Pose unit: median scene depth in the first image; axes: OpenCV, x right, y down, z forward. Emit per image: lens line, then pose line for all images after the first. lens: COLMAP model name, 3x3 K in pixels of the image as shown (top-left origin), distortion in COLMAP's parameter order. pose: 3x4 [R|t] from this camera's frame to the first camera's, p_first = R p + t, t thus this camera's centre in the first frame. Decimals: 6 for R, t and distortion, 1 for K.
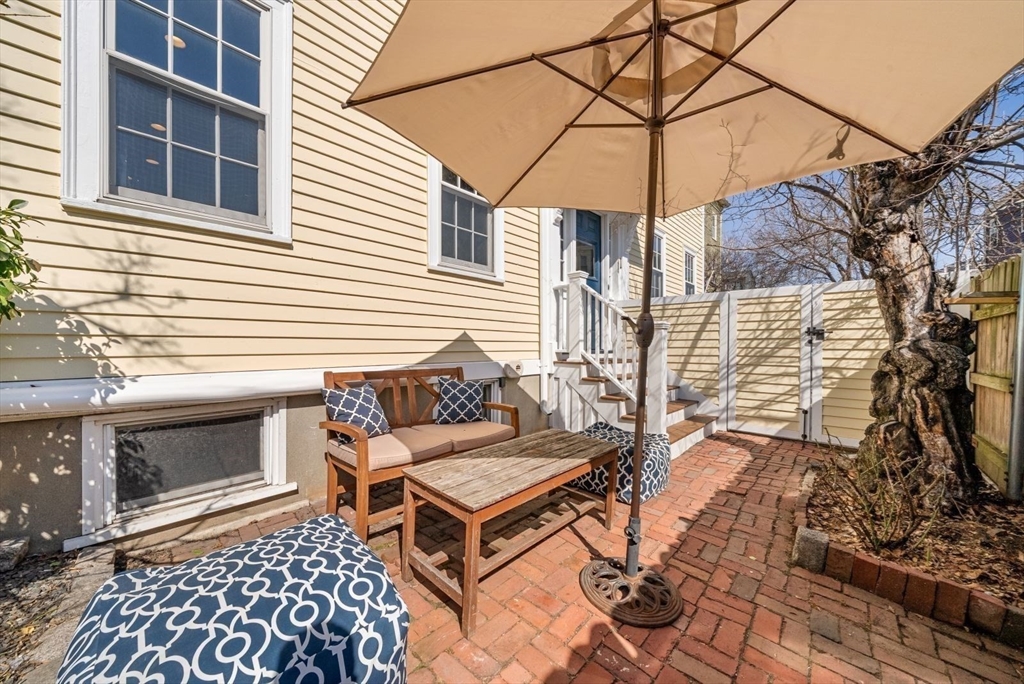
lens RADIAL K [[378.7, 0, 512.0], [0, 378.7, 342.0], [0, 0, 1]] dist [-0.000826, -0.000065]
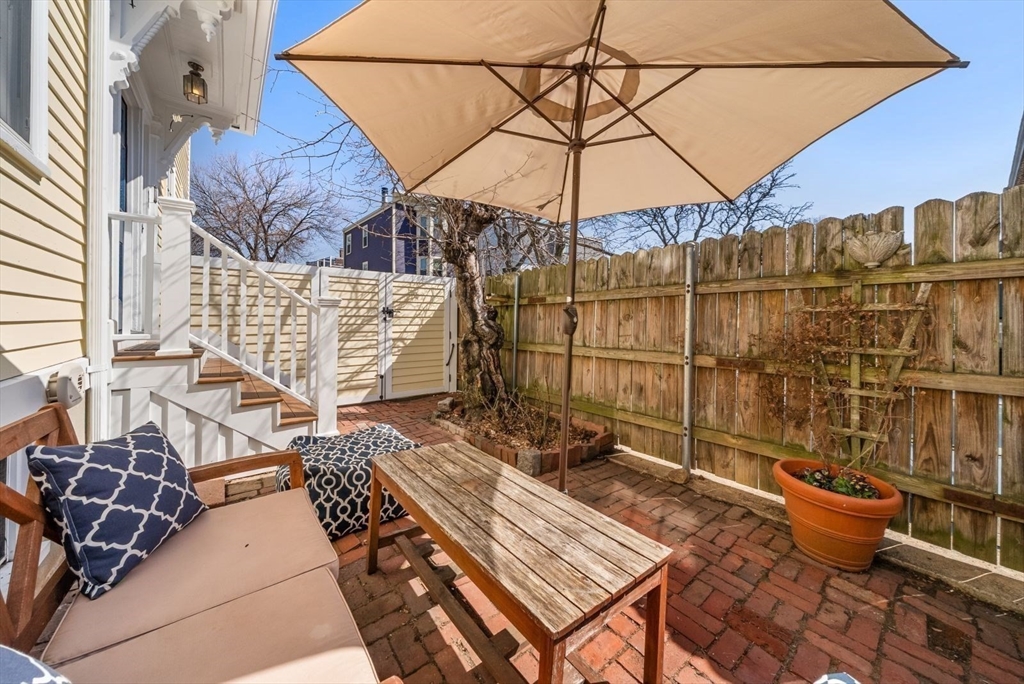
lens RADIAL K [[365.2, 0, 500.6], [0, 365.2, 314.2], [0, 0, 1]] dist [-0.000324, -0.000021]
pose [[0.137349, 0.006407, 0.990502, -0.337458], [-0.017299, 0.999842, -0.004069, -0.017807], [-0.990372, -0.016576, 0.137438, 0.467736]]
